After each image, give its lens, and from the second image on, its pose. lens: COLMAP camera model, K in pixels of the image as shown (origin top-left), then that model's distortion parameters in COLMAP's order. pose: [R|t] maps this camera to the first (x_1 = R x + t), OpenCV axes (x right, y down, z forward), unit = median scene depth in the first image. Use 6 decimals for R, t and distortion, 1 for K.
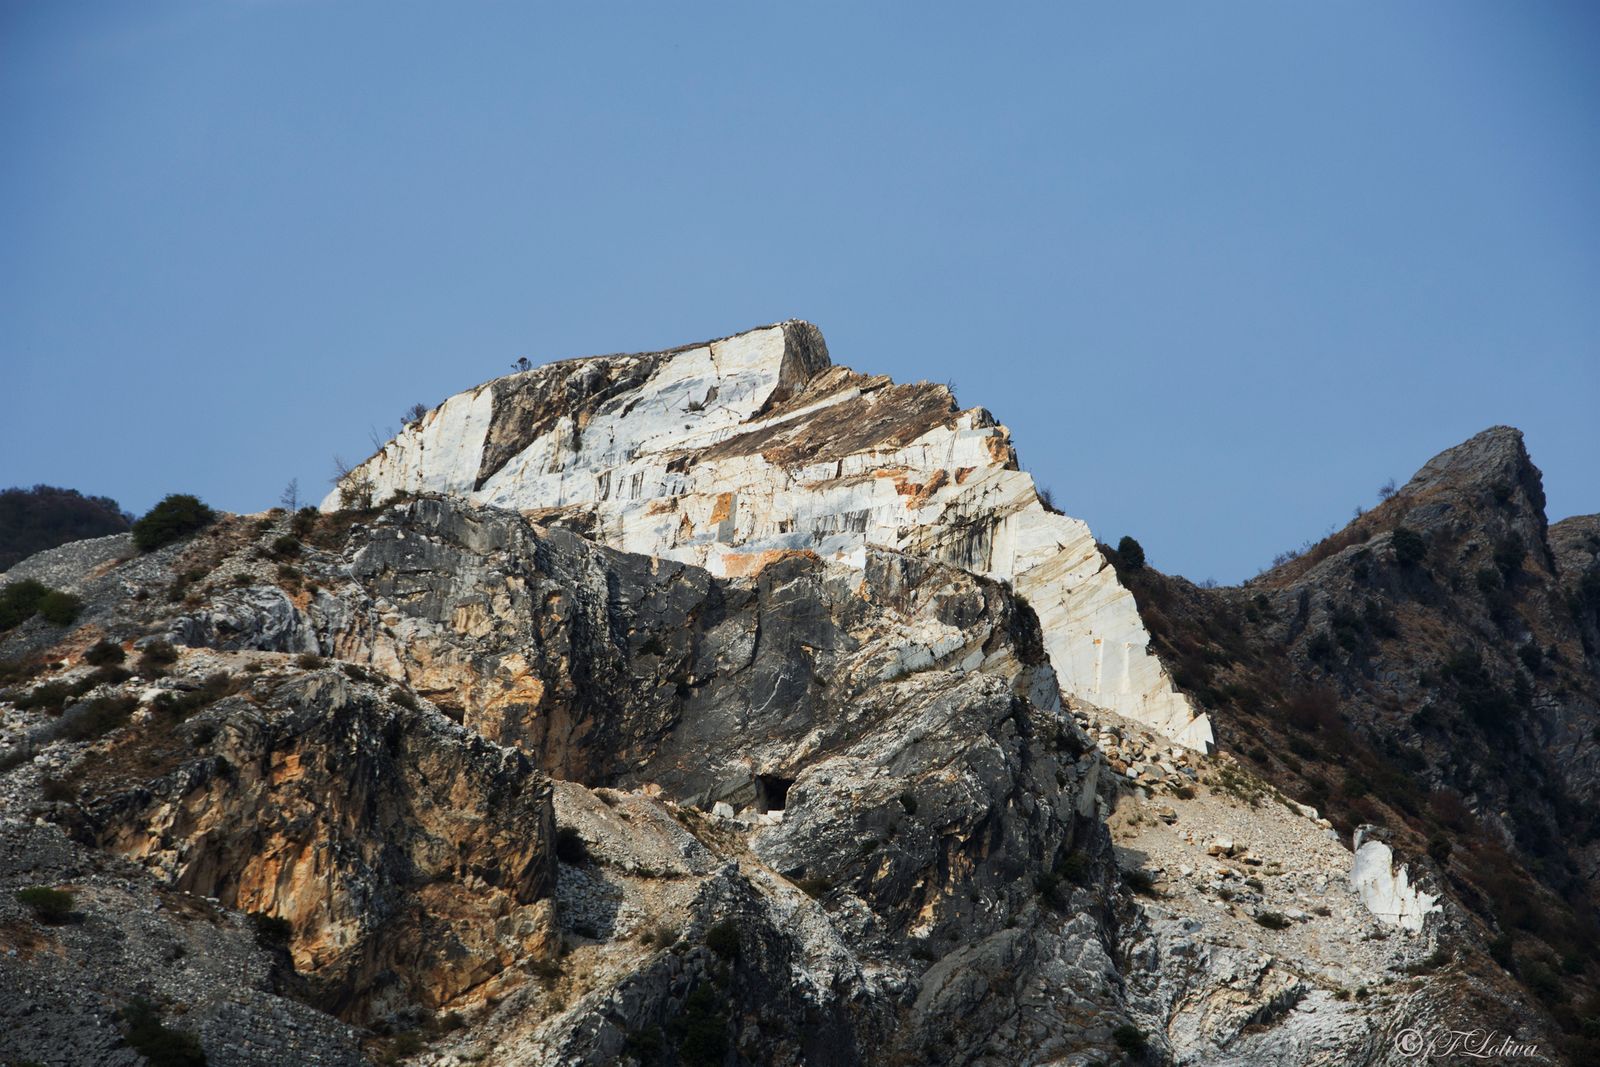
lens RADIAL K [[6040.1, 0, 800.0], [0, 6040.1, 533.5], [0, 0, 1]] dist [1.026482, 3.419869]
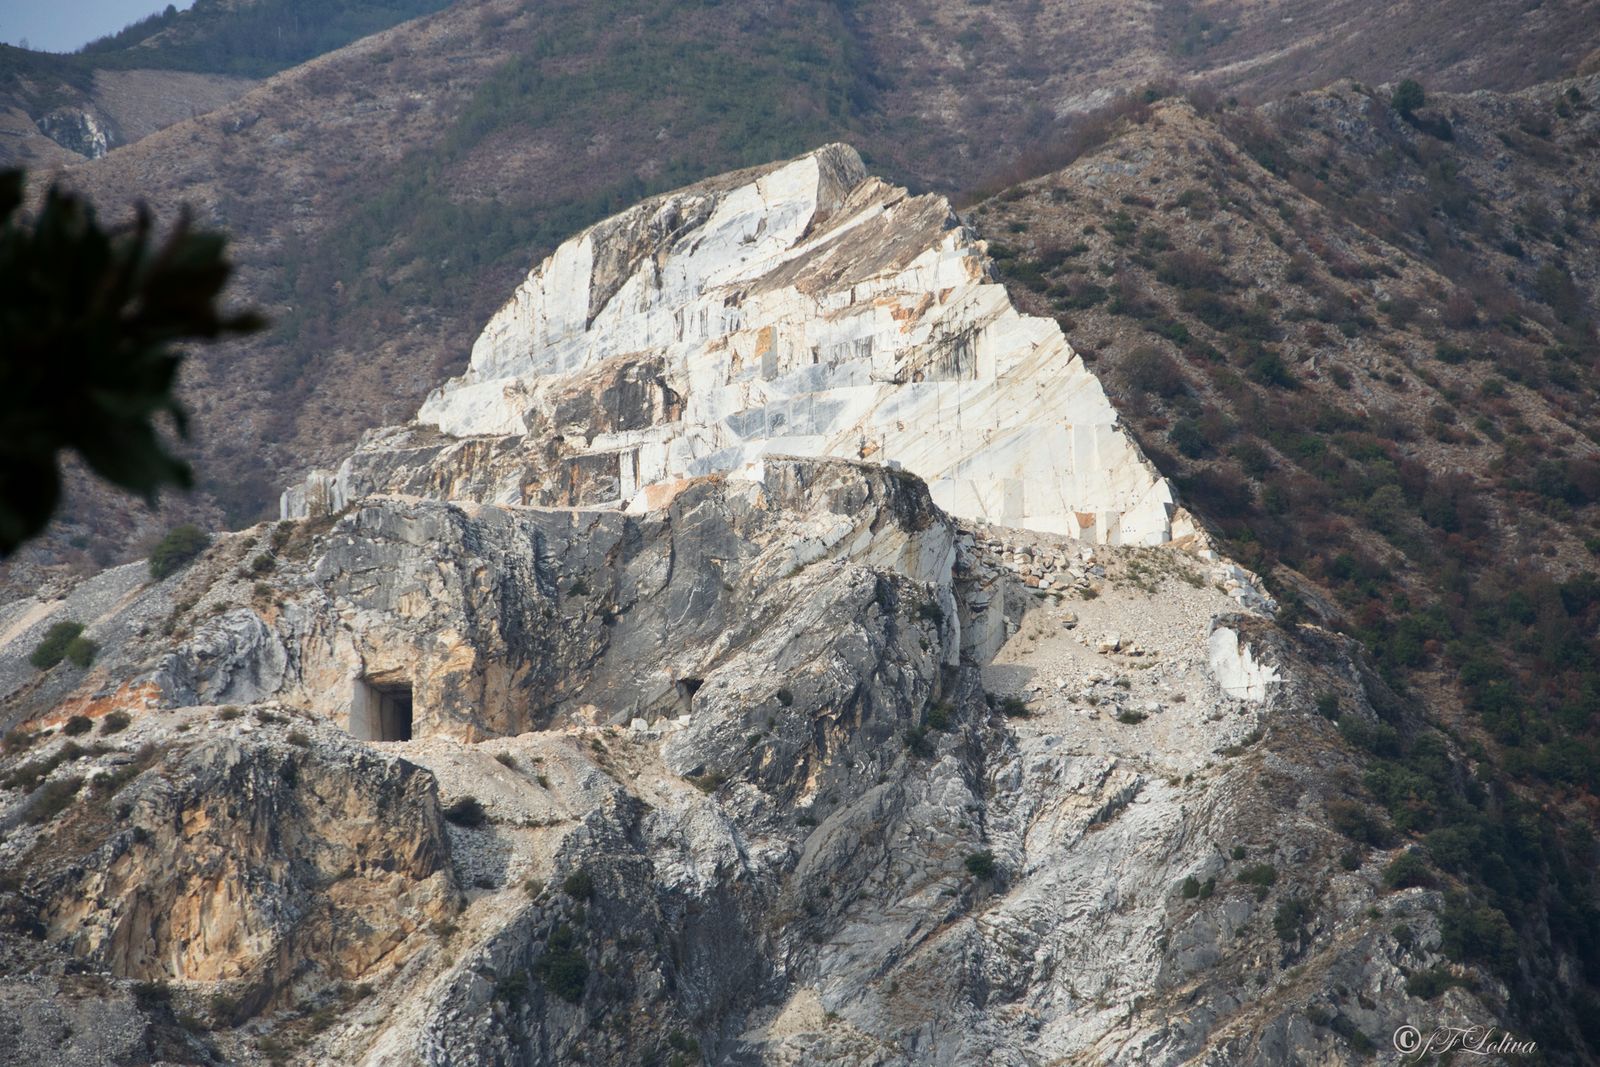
lens RADIAL K [[6040.1, 0, 800.0], [0, 6040.1, 533.5], [0, 0, 1]] dist [1.026482, 3.419869]
pose [[0.981572, -0.149853, -0.118582, 0.170384], [0.161349, 0.982400, 0.094114, -0.102695], [0.102391, -0.111513, 0.988474, -0.211890]]
